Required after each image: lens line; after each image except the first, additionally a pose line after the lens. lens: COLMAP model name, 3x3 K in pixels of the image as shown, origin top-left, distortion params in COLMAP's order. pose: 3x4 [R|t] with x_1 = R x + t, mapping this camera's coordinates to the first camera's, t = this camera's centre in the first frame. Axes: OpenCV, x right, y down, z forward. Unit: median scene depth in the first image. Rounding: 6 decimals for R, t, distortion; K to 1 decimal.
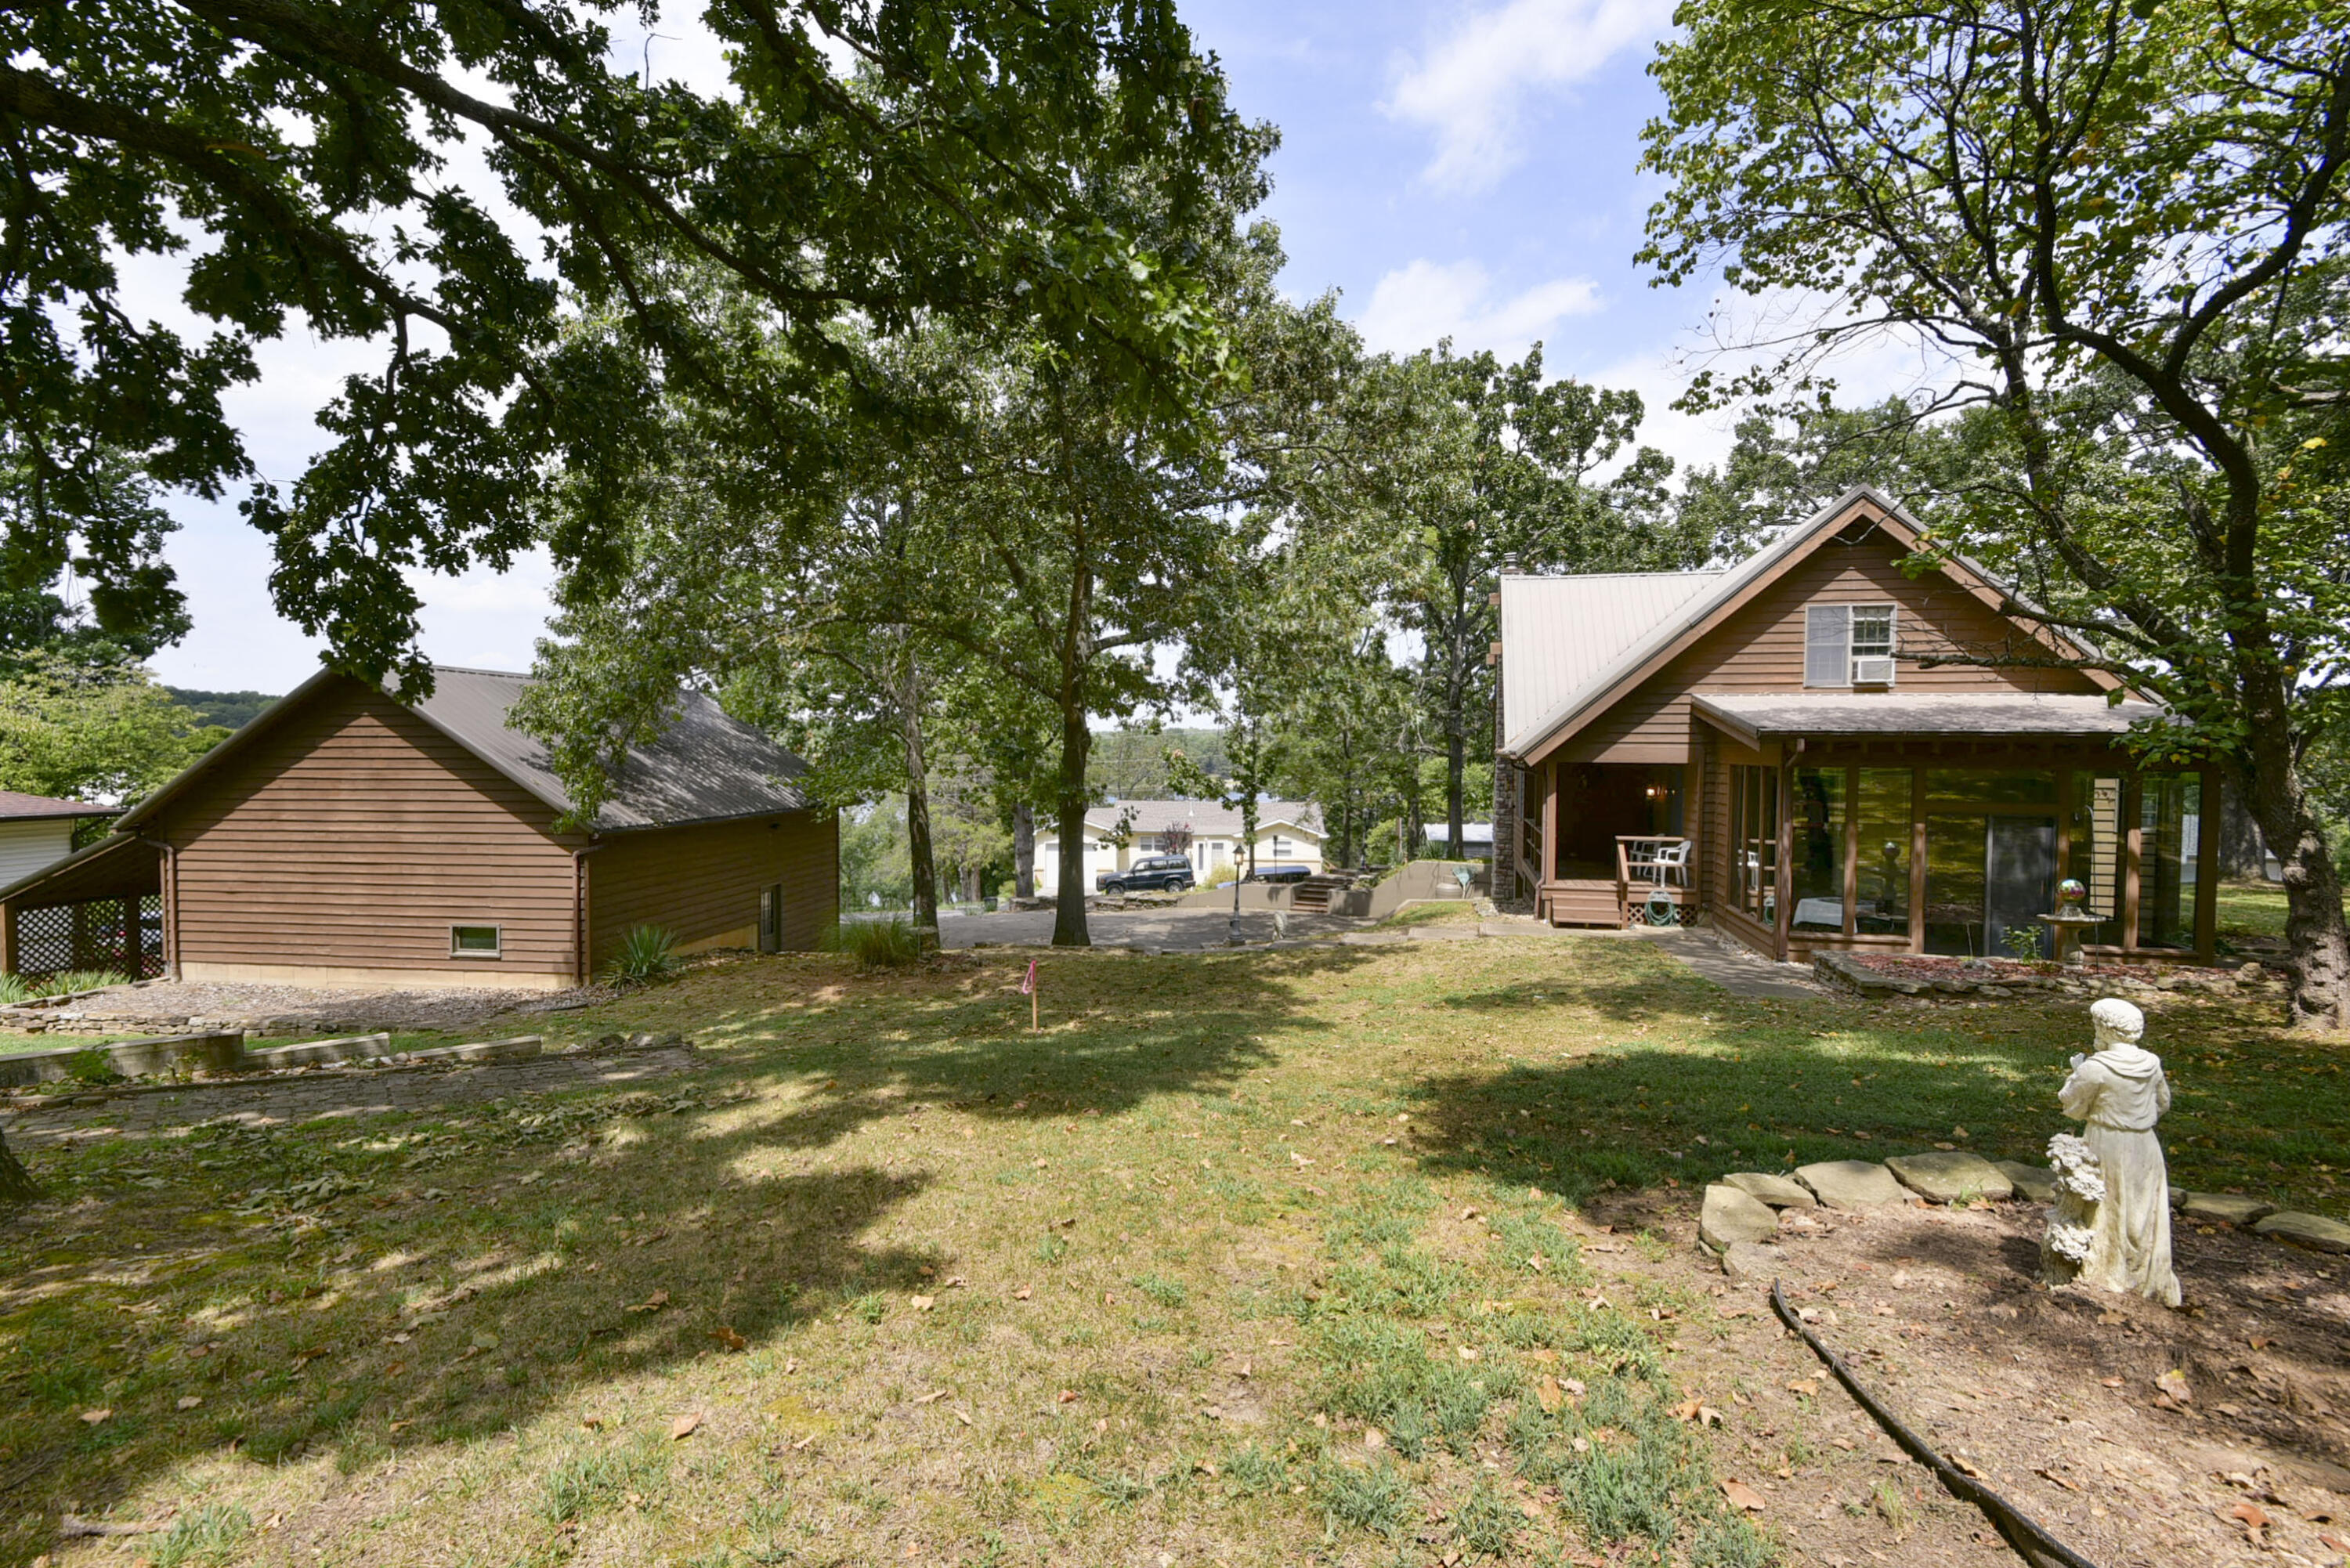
lens RADIAL K [[1124.2, 0, 1164.0], [0, 1124.2, 751.6], [0, 0, 1]] dist [-0.001827, -0.000743]
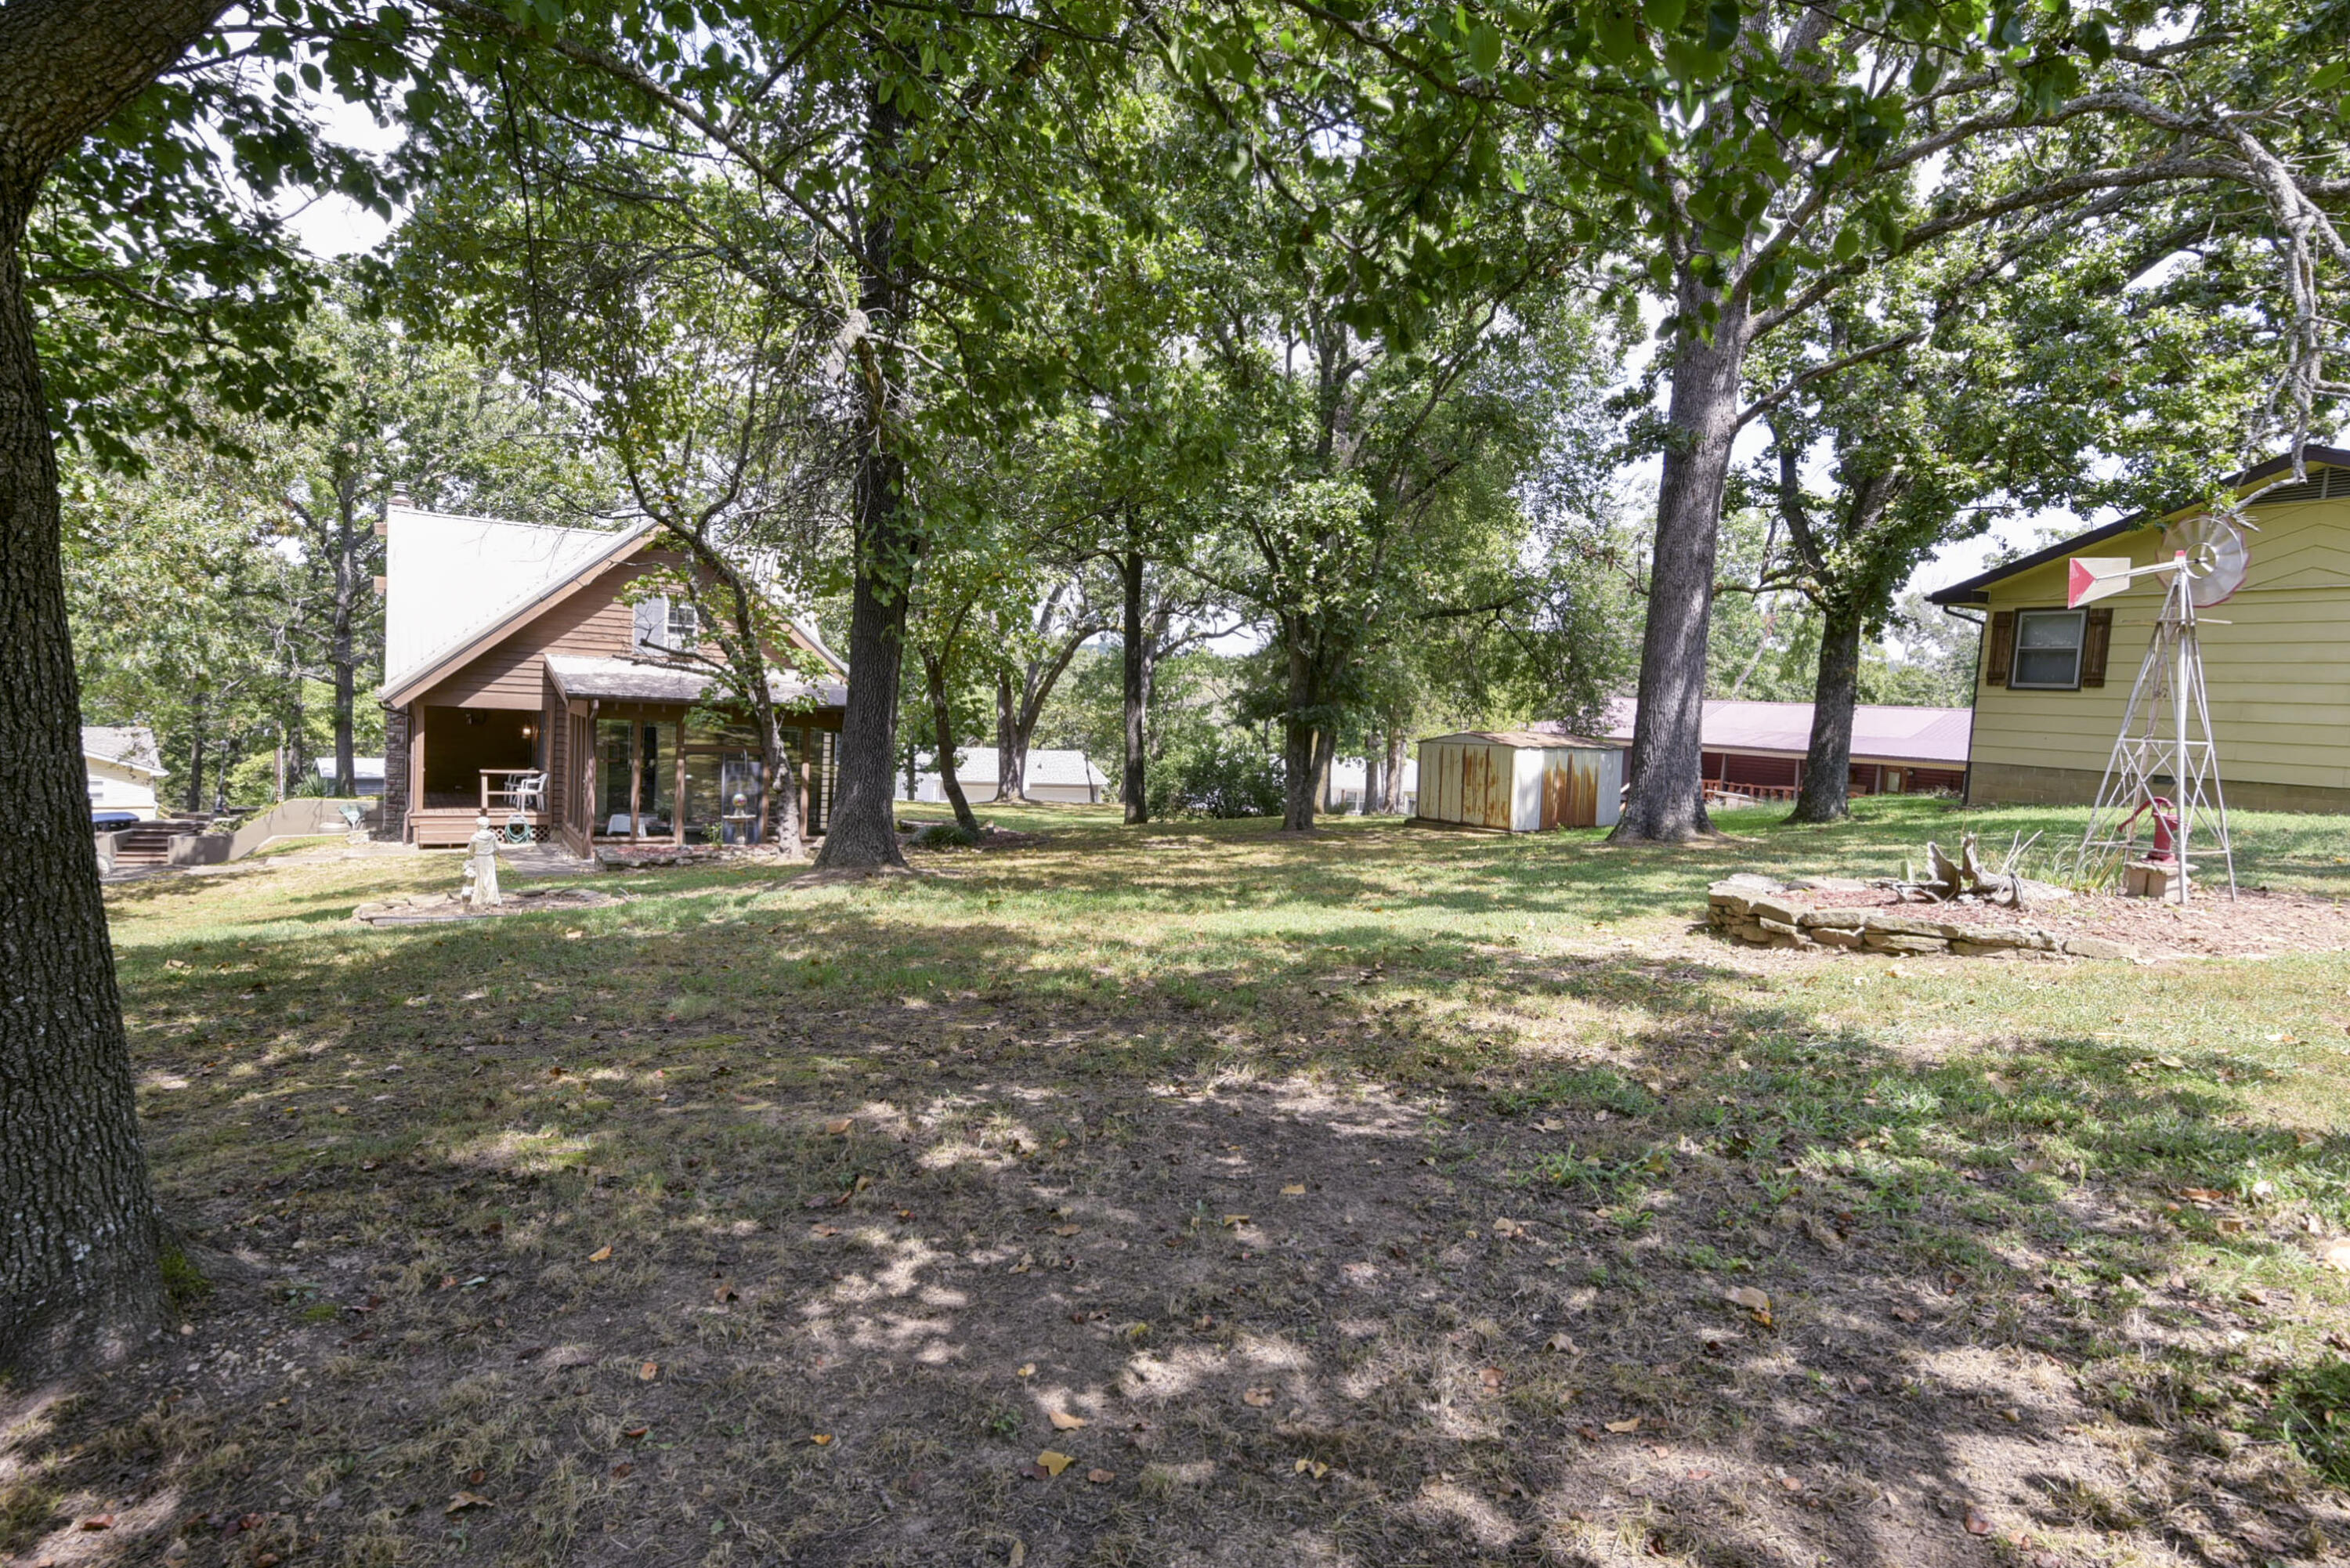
lens RADIAL K [[1253.8, 0, 1175.0], [0, 1253.8, 784.0], [0, 0, 1]] dist [0.000015, -0.000005]
pose [[0.680410, -0.016928, 0.732636, -0.064087], [-0.046499, 0.996721, 0.066214, -0.030229], [-0.731355, -0.079119, 0.677392, -0.413053]]
